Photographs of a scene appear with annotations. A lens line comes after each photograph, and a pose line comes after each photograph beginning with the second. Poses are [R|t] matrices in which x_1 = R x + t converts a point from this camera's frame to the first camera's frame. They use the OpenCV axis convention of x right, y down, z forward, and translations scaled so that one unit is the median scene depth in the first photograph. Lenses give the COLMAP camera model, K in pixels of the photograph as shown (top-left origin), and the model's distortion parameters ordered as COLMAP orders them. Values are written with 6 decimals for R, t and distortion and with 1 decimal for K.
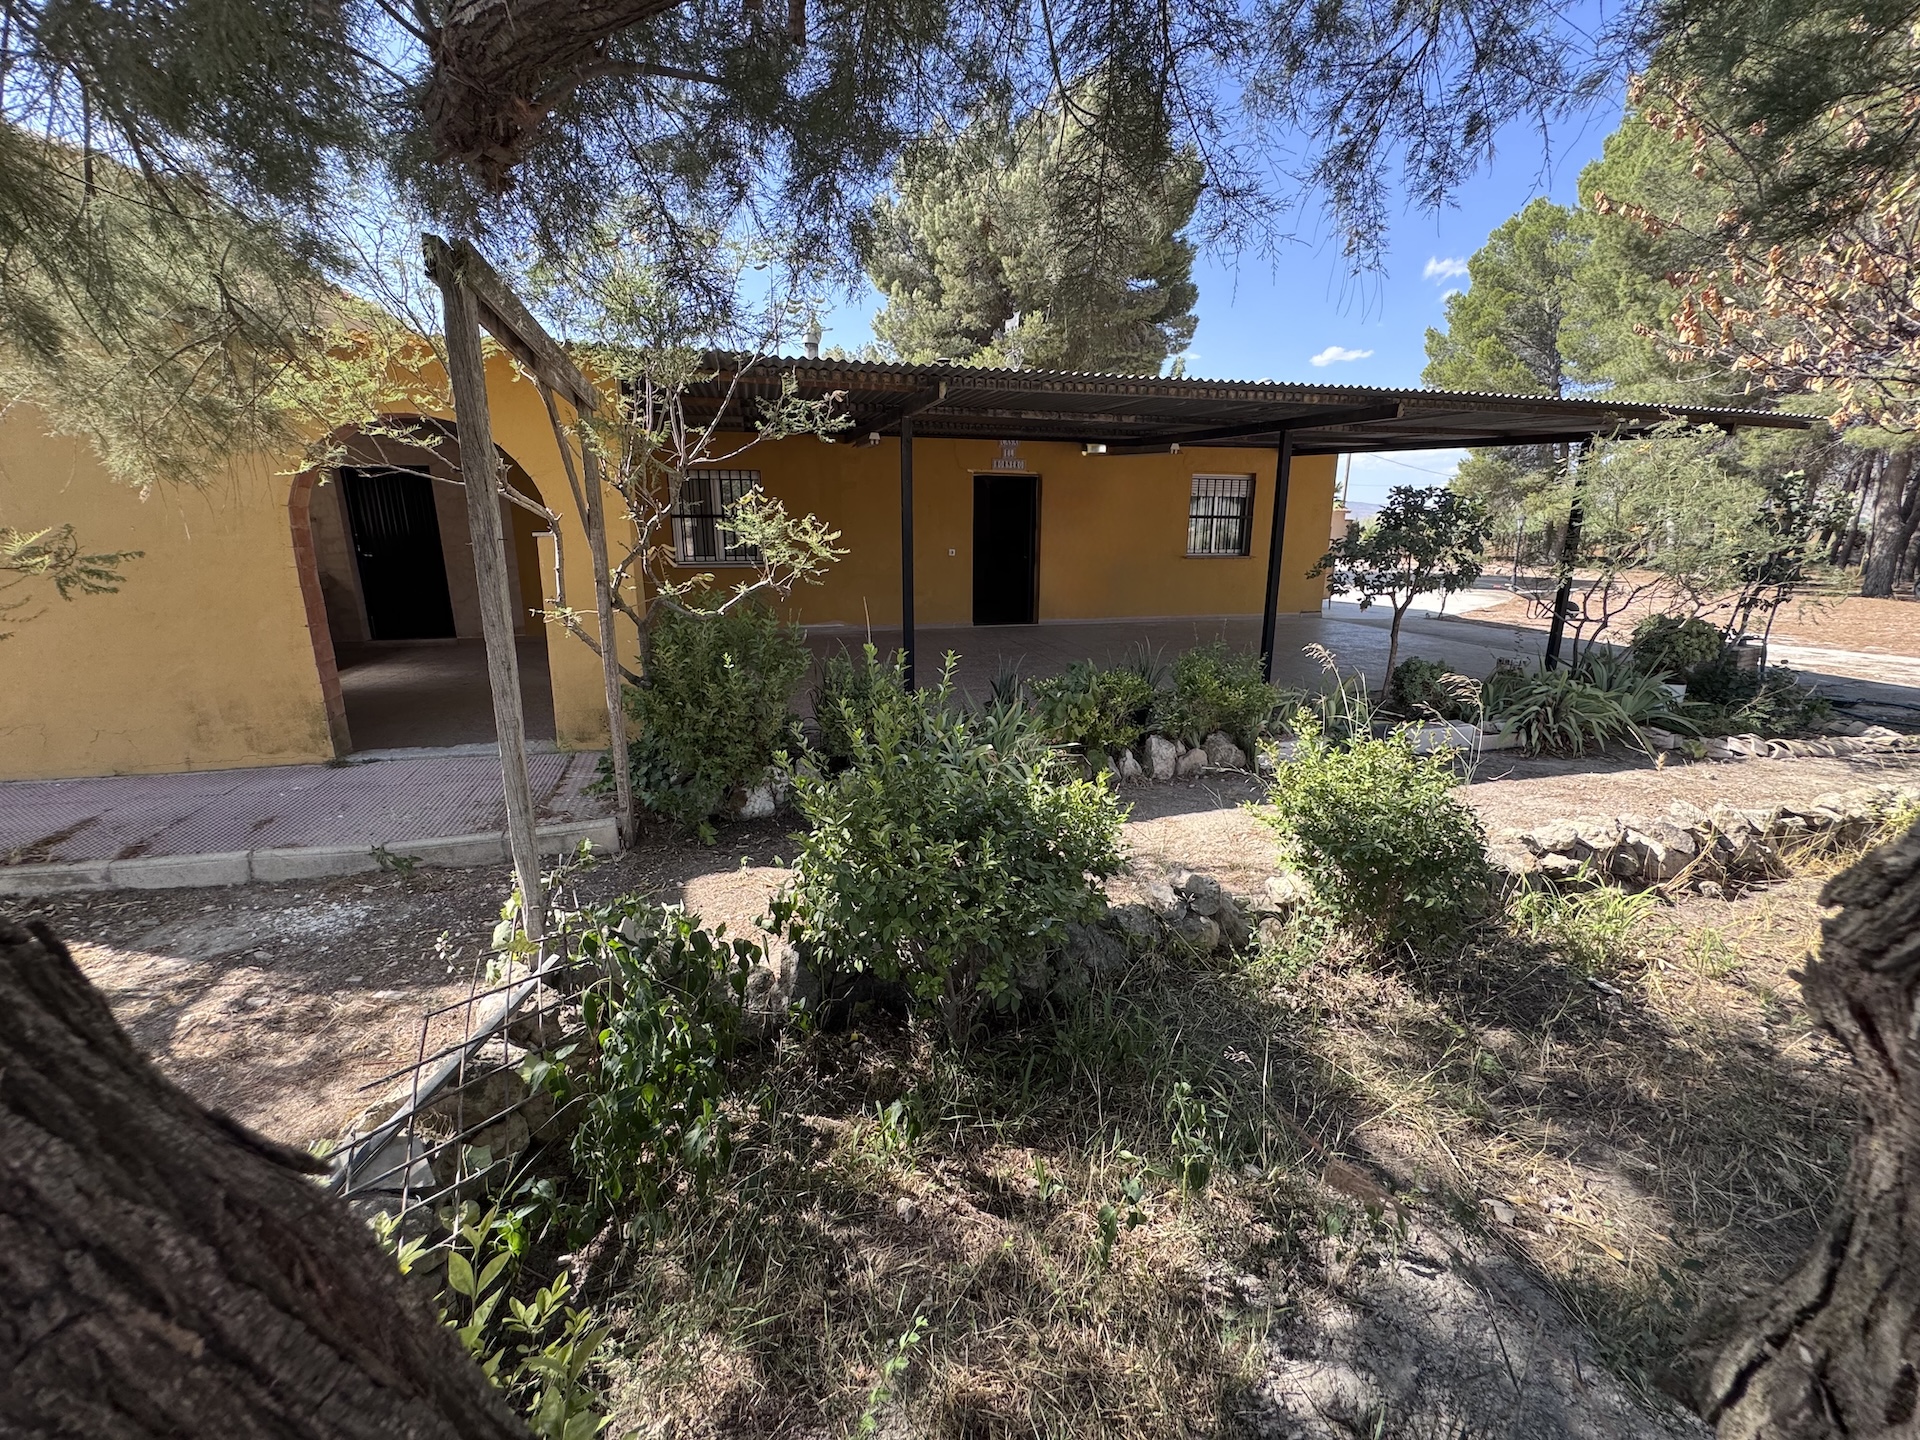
lens RADIAL K [[765.8, 0, 953.6], [0, 765.8, 717.2], [0, 0, 1]] dist [-0.004734, 0.000196]
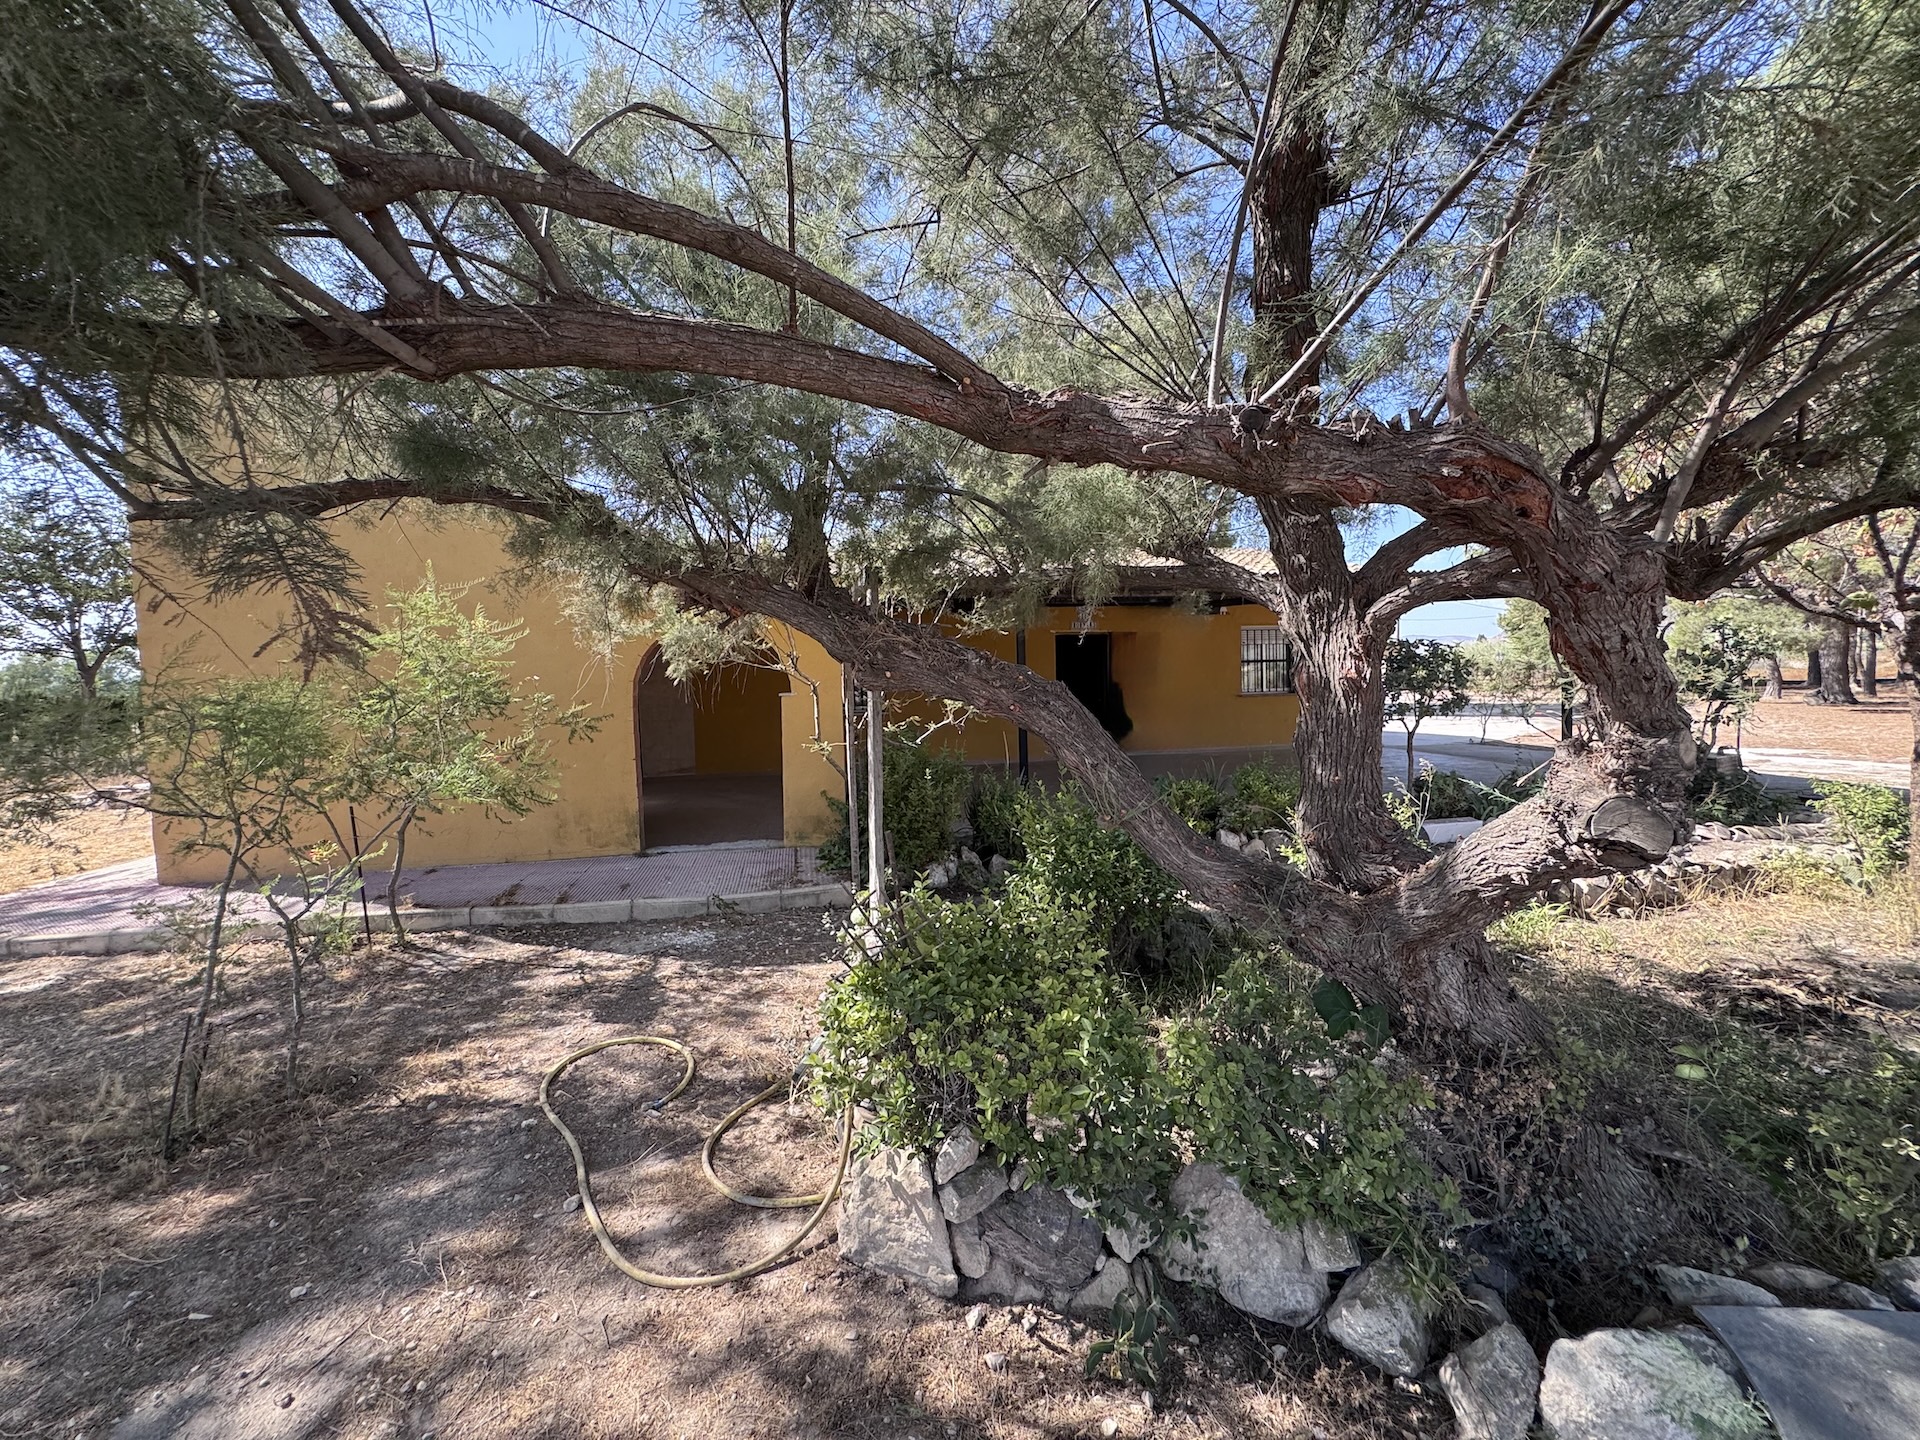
lens RADIAL K [[765.8, 0, 958.3], [0, 765.8, 715.8], [0, 0, 1]] dist [-0.004734, 0.000196]
pose [[0.997173, -0.027373, -0.069974, -0.093401], [0.013796, 0.982149, -0.187600, 0.072632], [0.073860, 0.186104, 0.979750, -0.361029]]
